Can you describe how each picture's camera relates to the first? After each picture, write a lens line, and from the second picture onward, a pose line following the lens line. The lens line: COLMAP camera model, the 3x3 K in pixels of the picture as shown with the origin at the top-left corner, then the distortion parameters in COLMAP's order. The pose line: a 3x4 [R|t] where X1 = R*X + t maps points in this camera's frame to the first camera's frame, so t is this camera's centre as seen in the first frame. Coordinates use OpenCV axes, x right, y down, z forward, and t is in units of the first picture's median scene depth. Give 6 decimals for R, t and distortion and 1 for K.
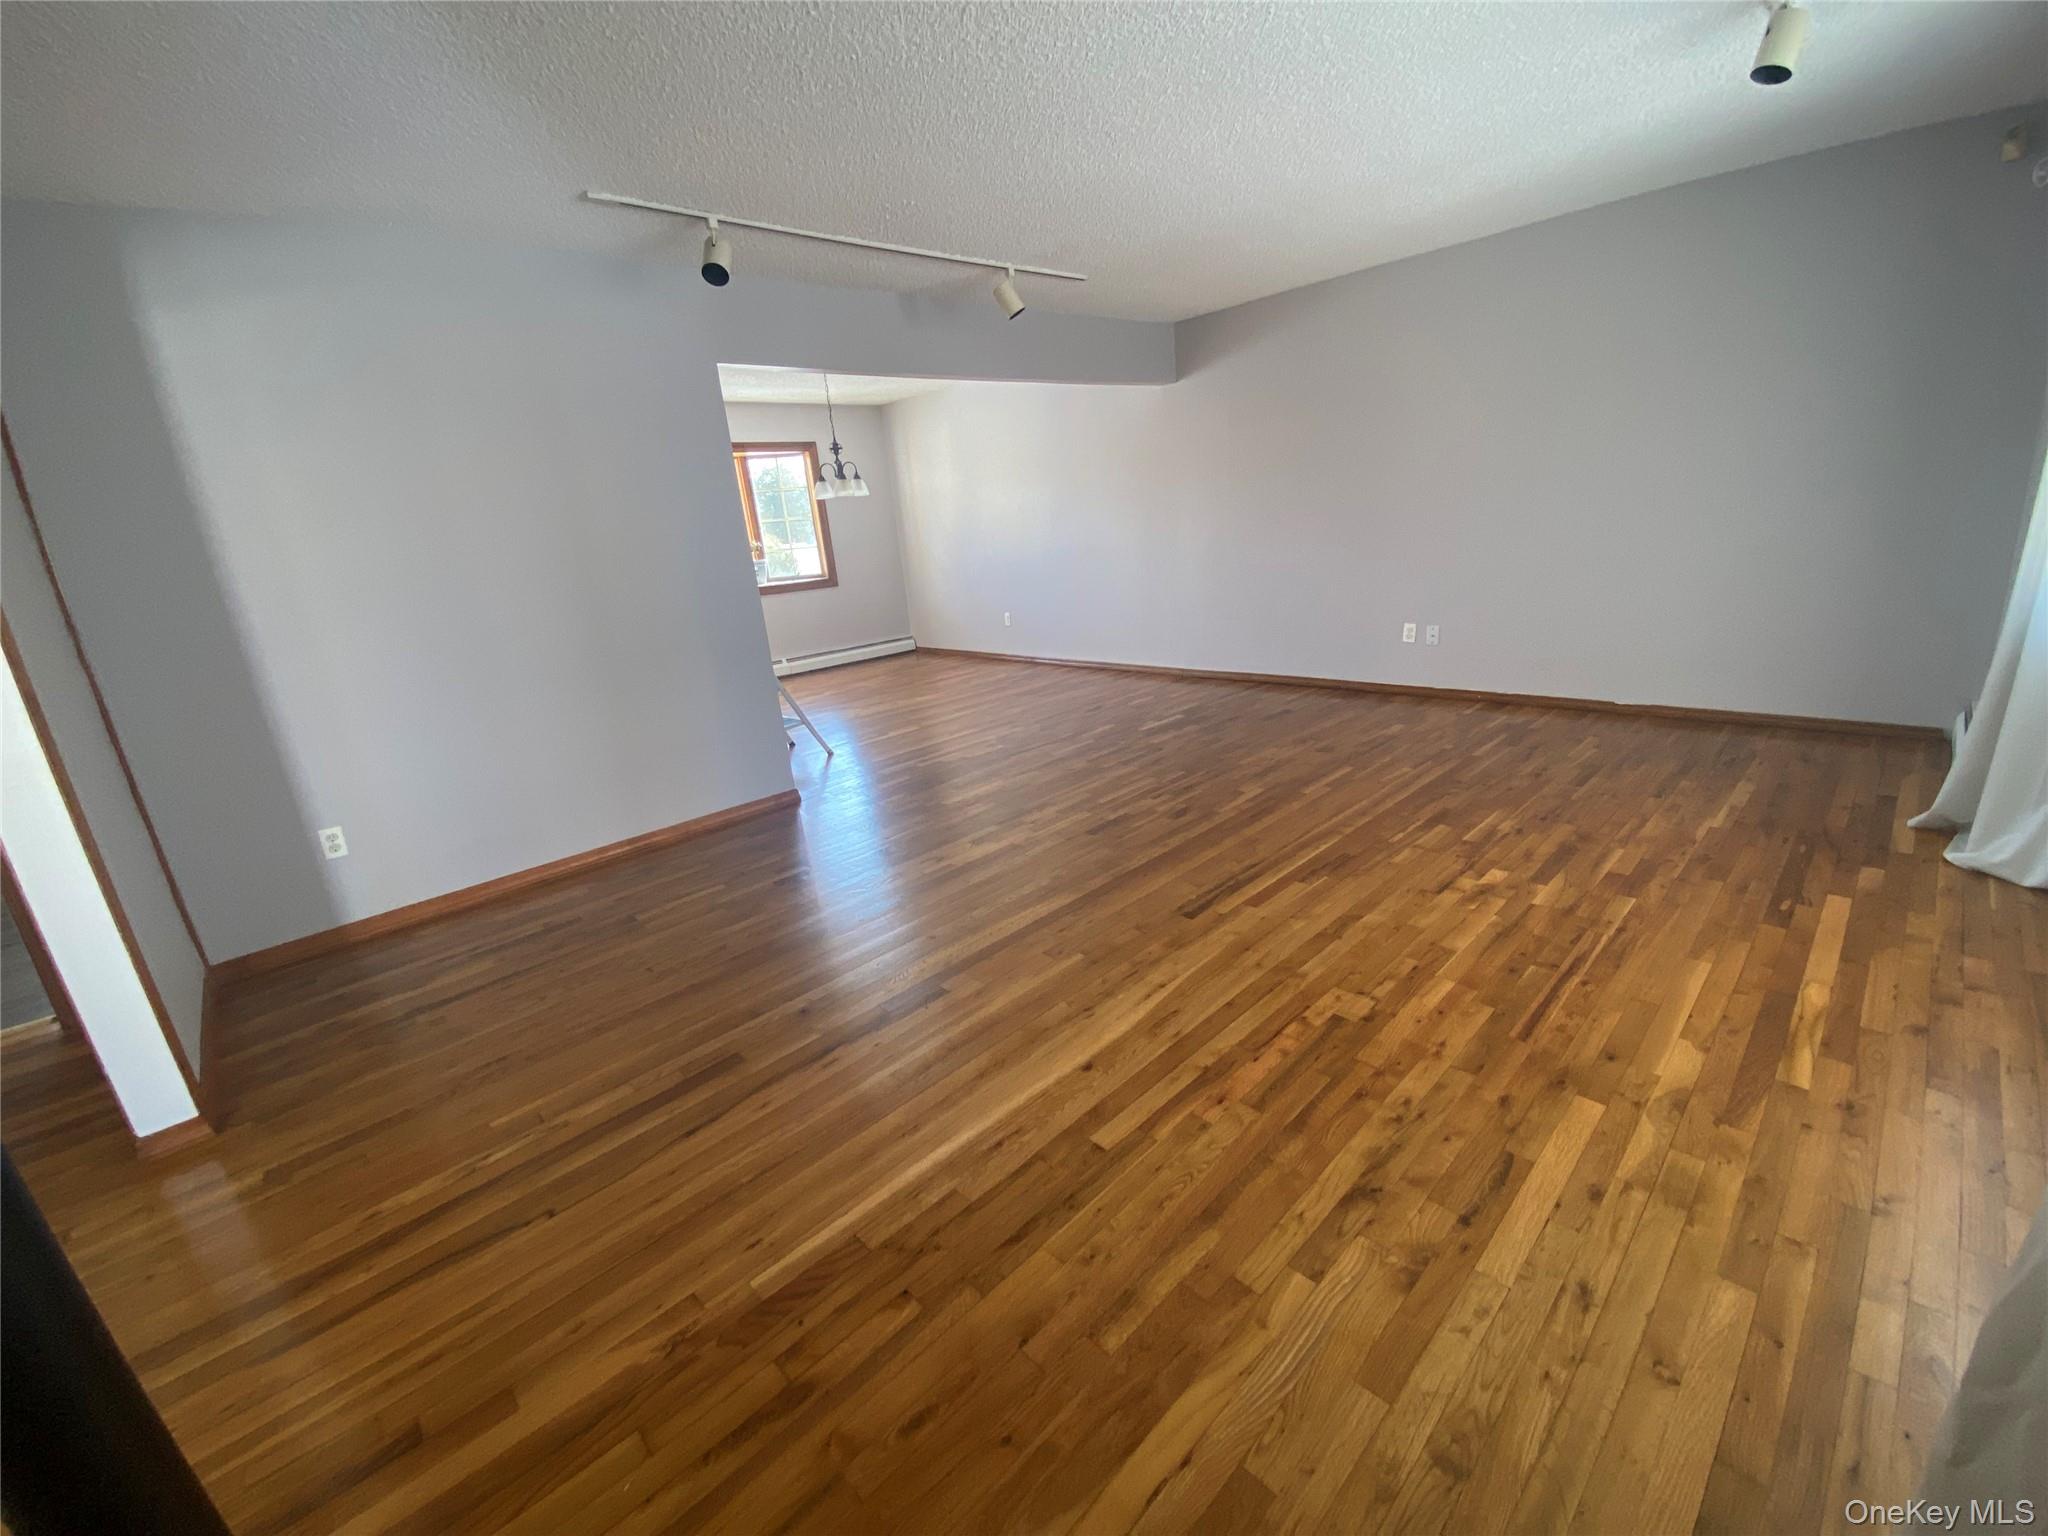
lens RADIAL K [[837.1, 0, 1030.0], [0, 837.1, 791.3], [0, 0, 1]] dist [0.032725, -0.023765]
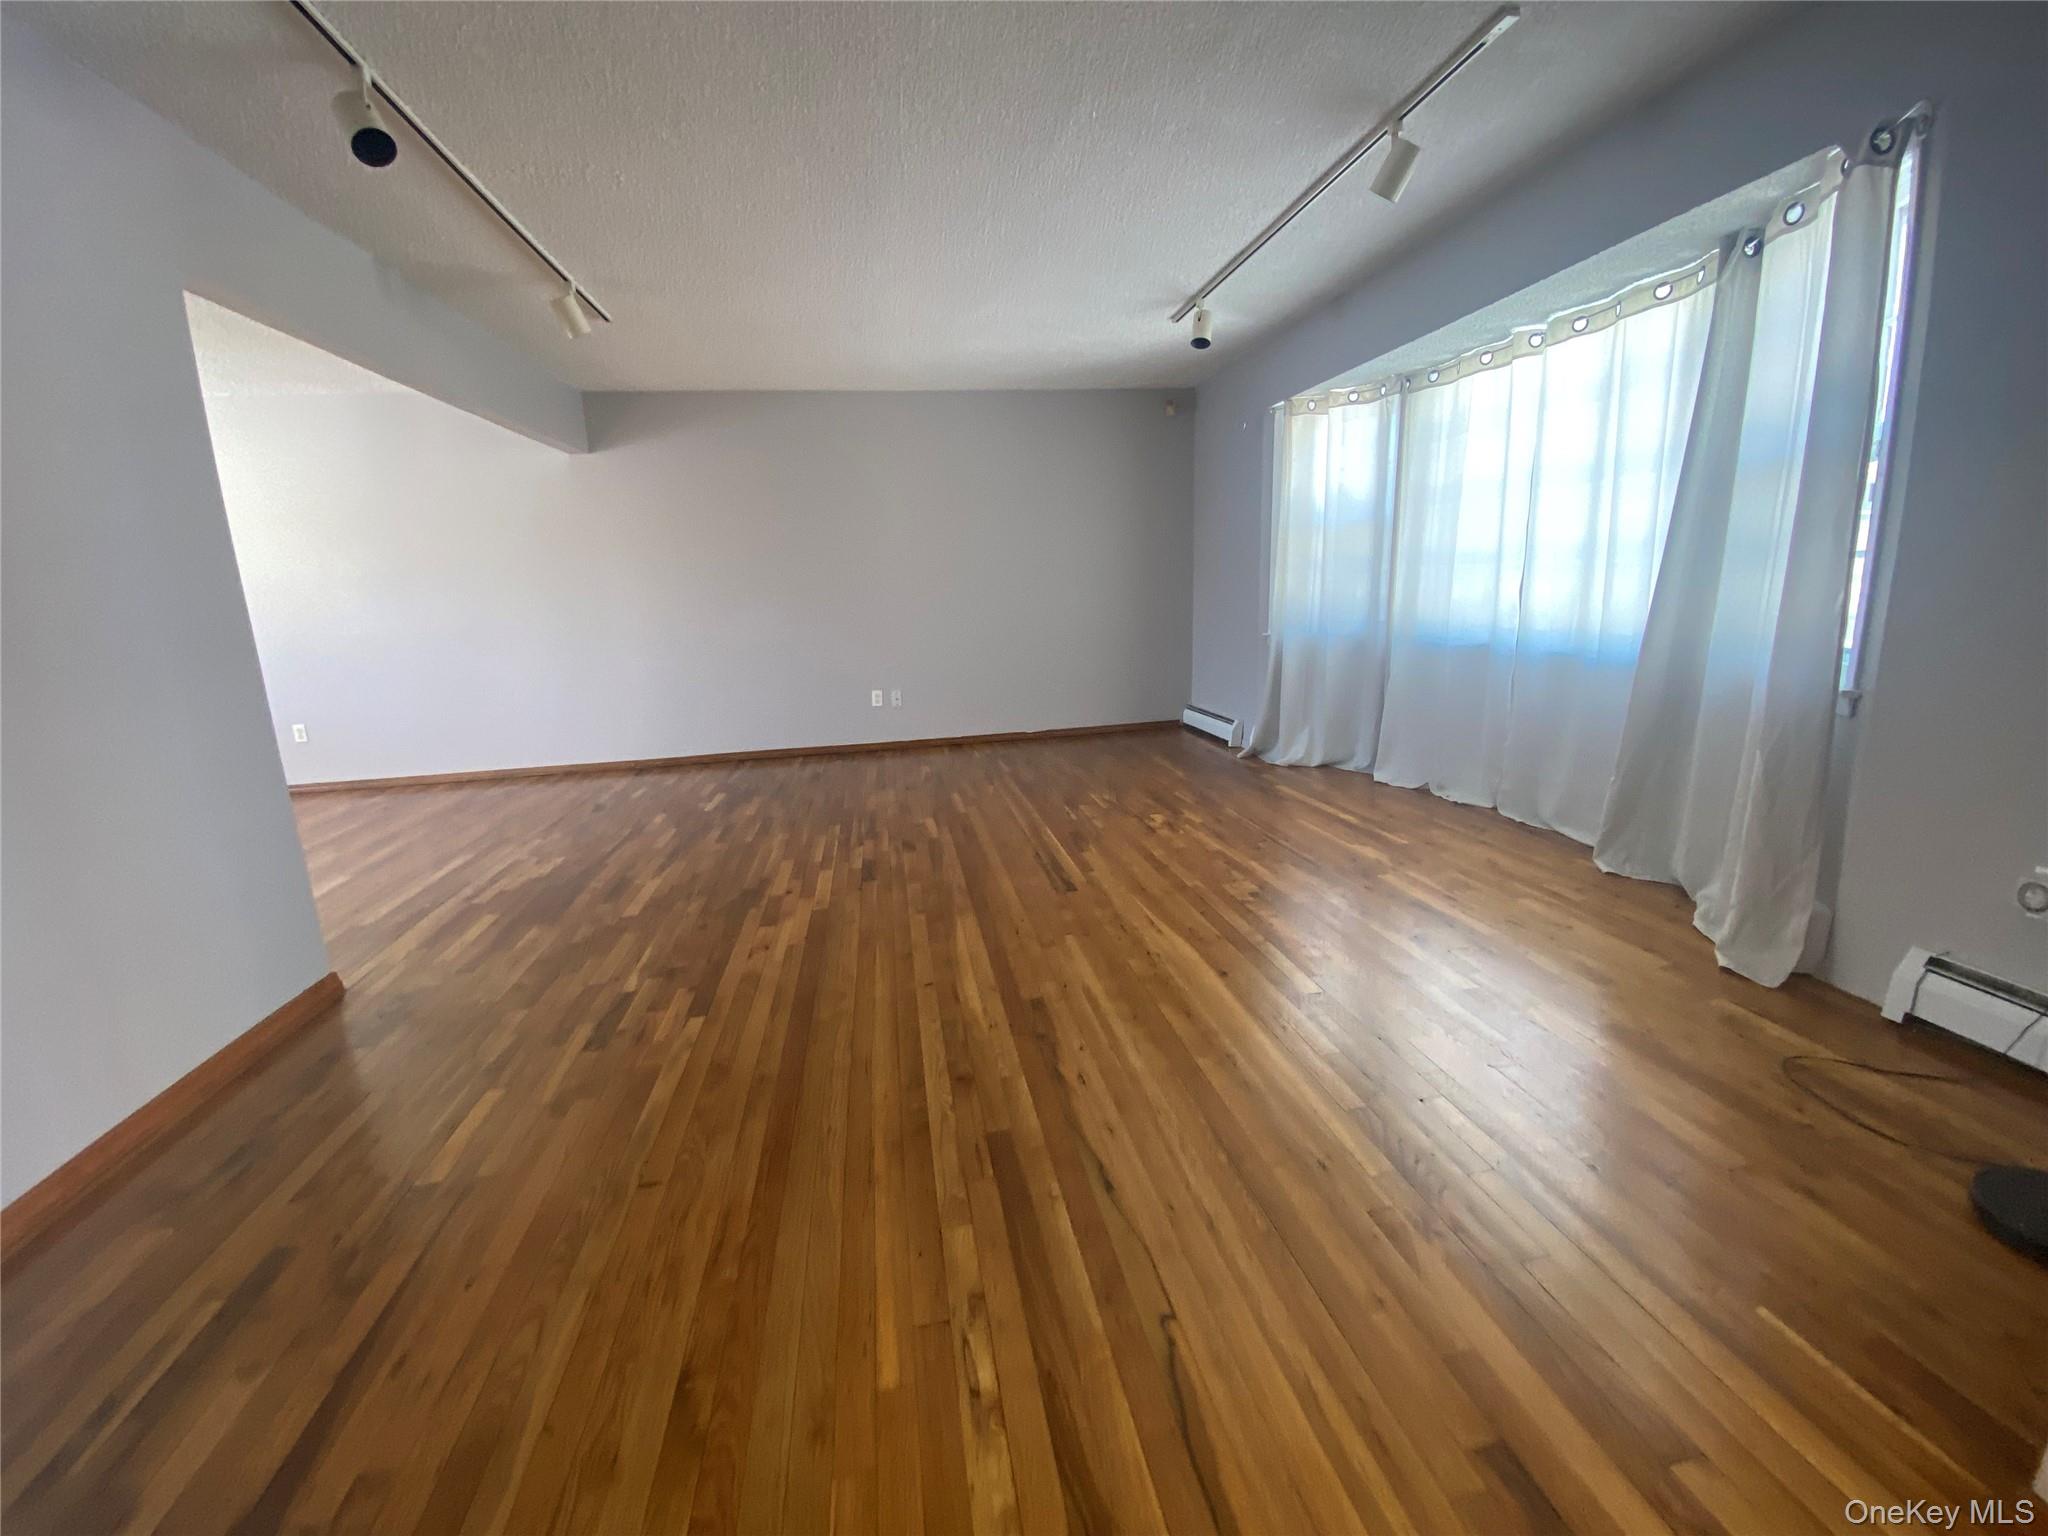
lens RADIAL K [[837.1, 0, 1030.0], [0, 837.1, 791.3], [0, 0, 1]] dist [0.032725, -0.023765]
pose [[0.537031, -0.134894, 0.832708, -0.711216], [0.262514, 0.964840, -0.013002, 0.015931], [-0.801676, 0.225580, 0.553560, 0.344711]]
